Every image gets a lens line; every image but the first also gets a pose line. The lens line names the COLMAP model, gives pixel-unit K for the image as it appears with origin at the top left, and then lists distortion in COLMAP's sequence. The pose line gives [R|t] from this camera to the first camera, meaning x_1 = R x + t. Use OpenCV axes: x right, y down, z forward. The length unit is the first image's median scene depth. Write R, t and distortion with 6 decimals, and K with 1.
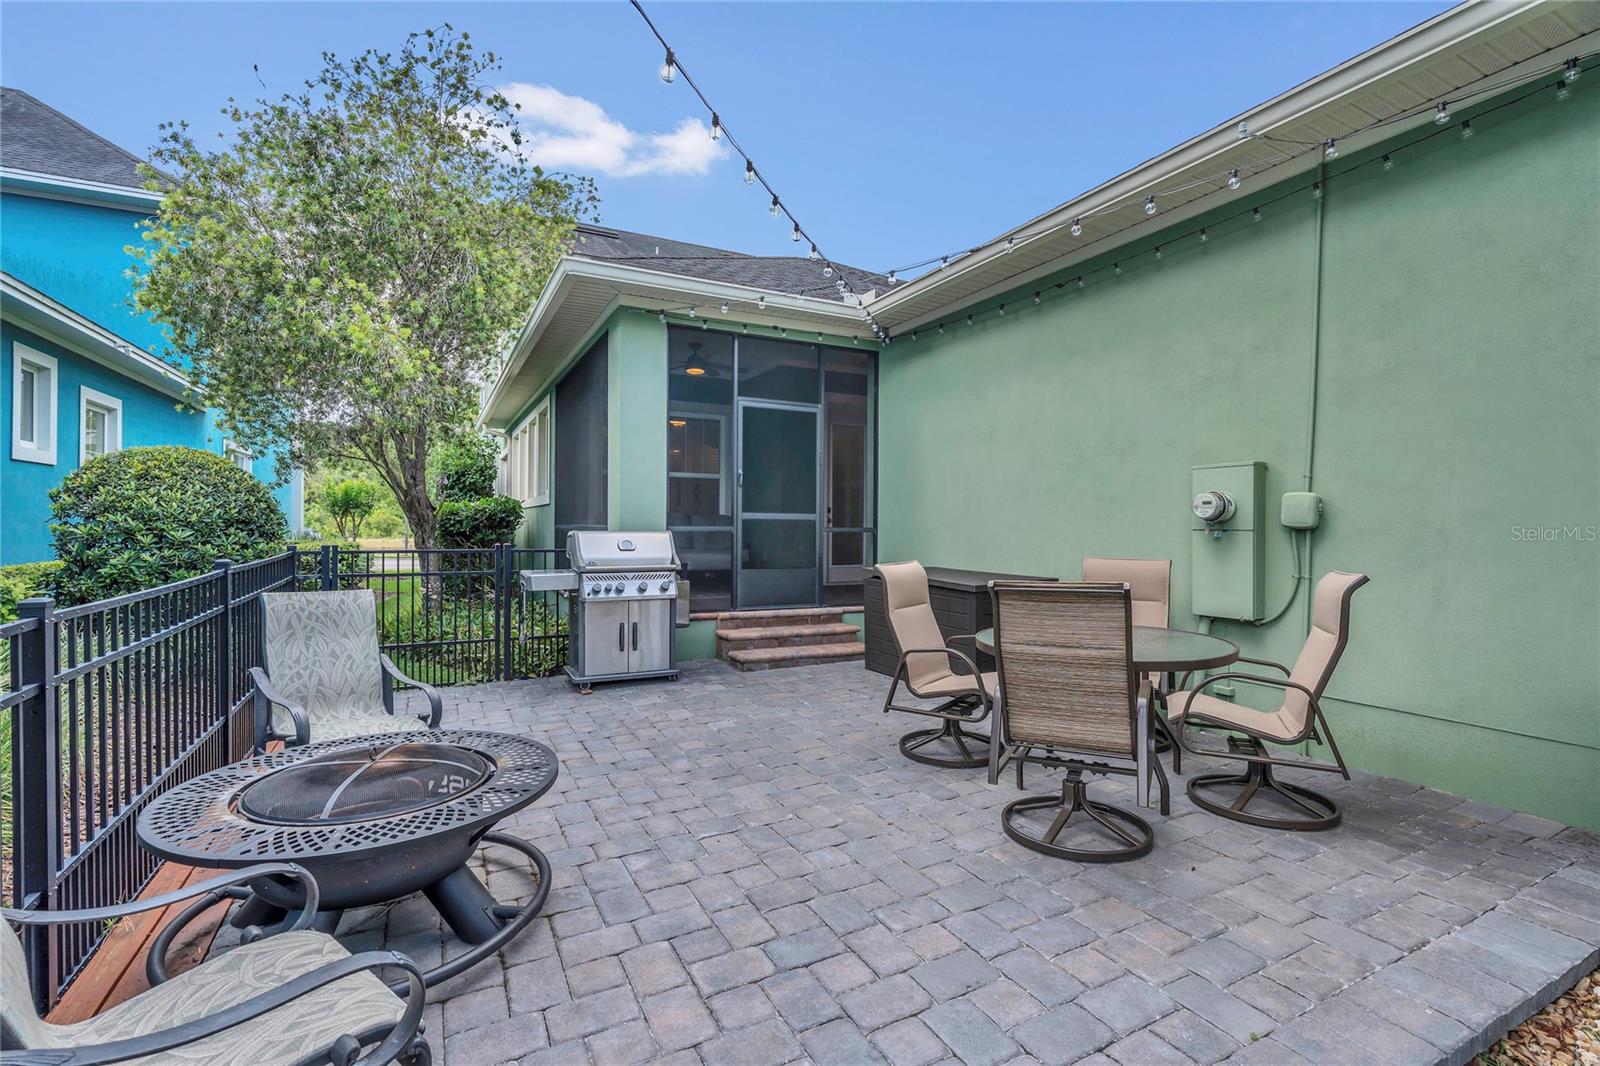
lens RADIAL K [[715.2, 0, 789.4], [0, 715.2, 528.9], [0, 0, 1]] dist [-0.004157, -0.001178]
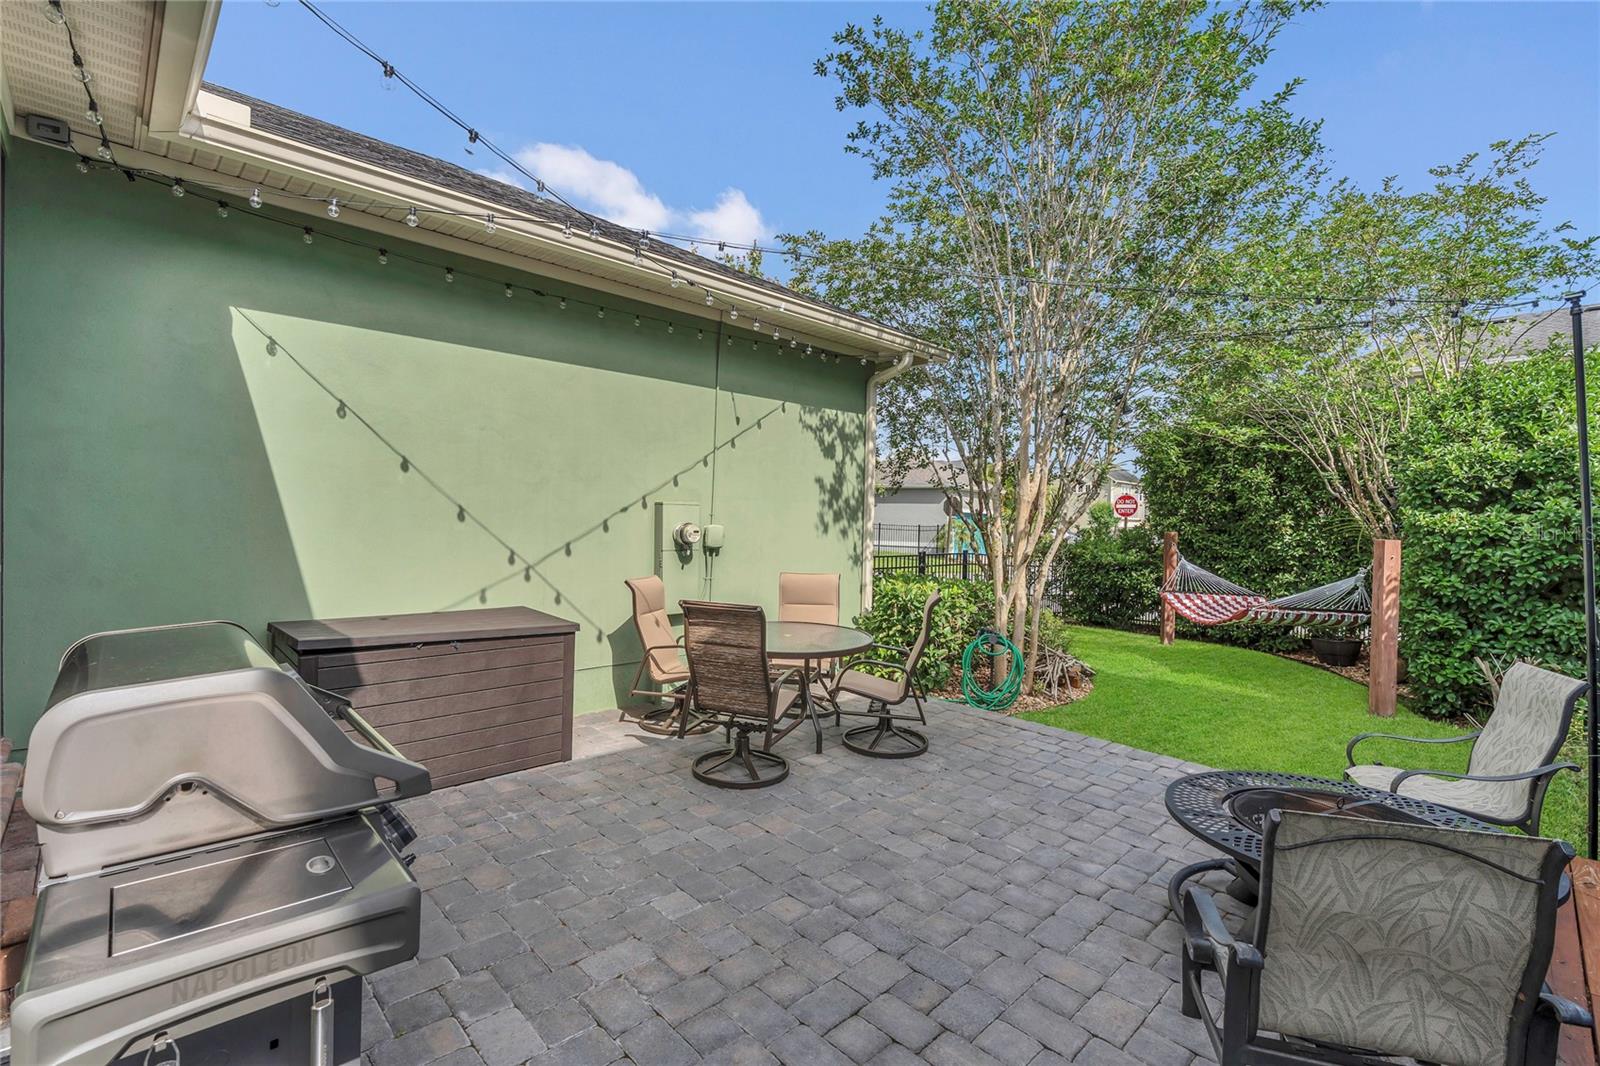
lens RADIAL K [[715.2, 0, 786.8], [0, 715.2, 531.6], [0, 0, 1]] dist [-0.004157, -0.001178]
pose [[-0.292859, -0.025439, 0.955817, -0.968514], [-0.017700, 0.999619, 0.021181, -0.084038], [-0.955992, -0.010714, -0.293198, 1.510309]]
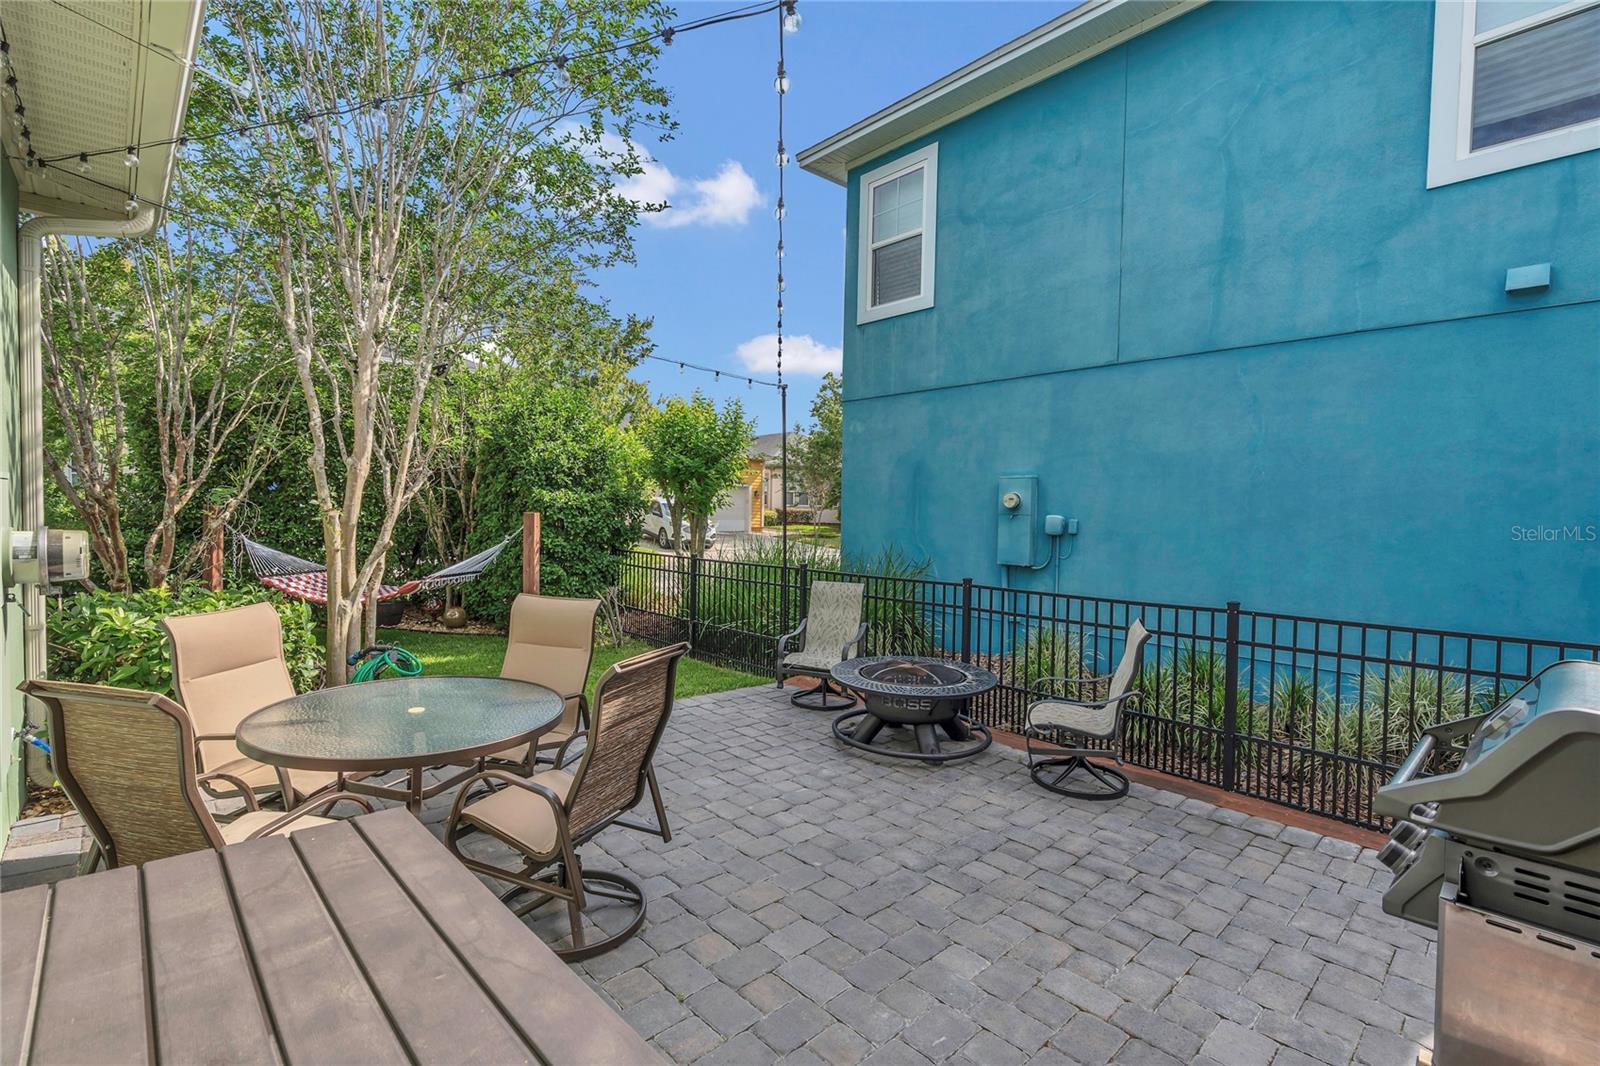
lens RADIAL K [[715.2, 0, 792.6], [0, 715.2, 531.1], [0, 0, 1]] dist [-0.004157, -0.001178]
pose [[-0.958636, -0.014477, -0.284265, 0.263044], [-0.026022, 0.998981, 0.036879, -0.101152], [0.283442, 0.042750, -0.958036, 2.037756]]
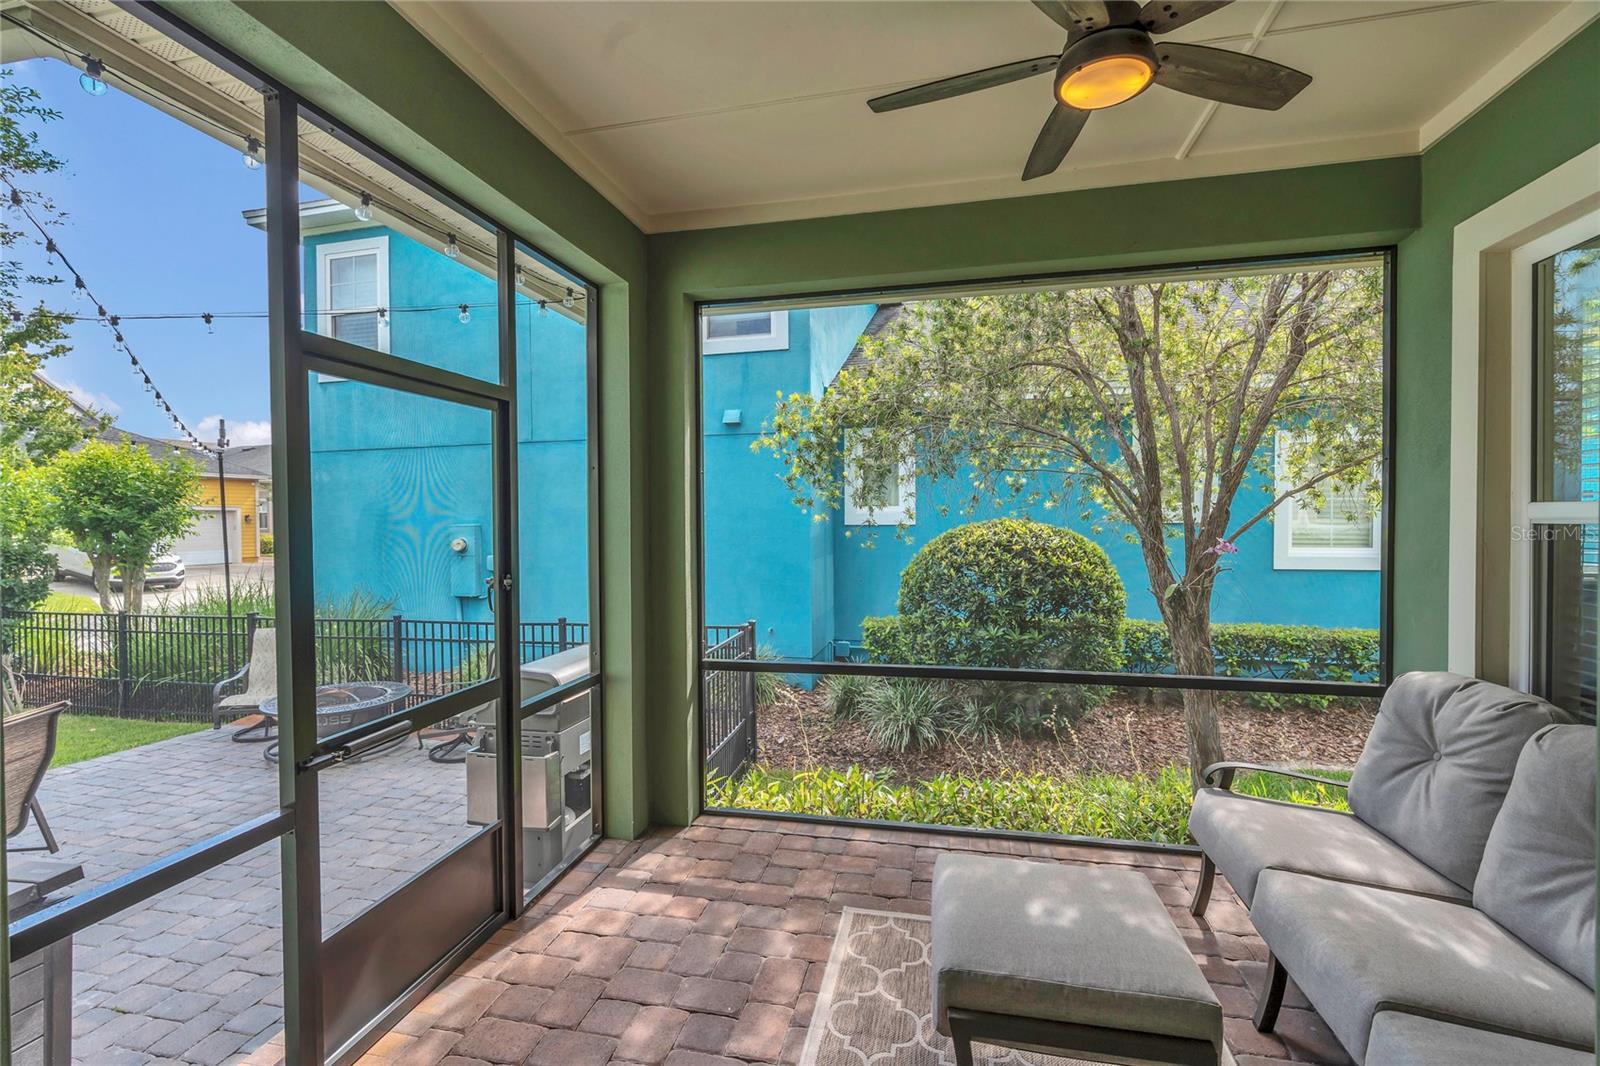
lens RADIAL K [[715.2, 0, 796.6], [0, 715.2, 530.0], [0, 0, 1]] dist [-0.004157, -0.001178]
pose [[-0.642286, 0.013825, -0.766340, 0.258174], [0.001891, 0.999863, 0.016452, -0.223816], [0.766463, 0.009118, -0.642224, 2.819117]]
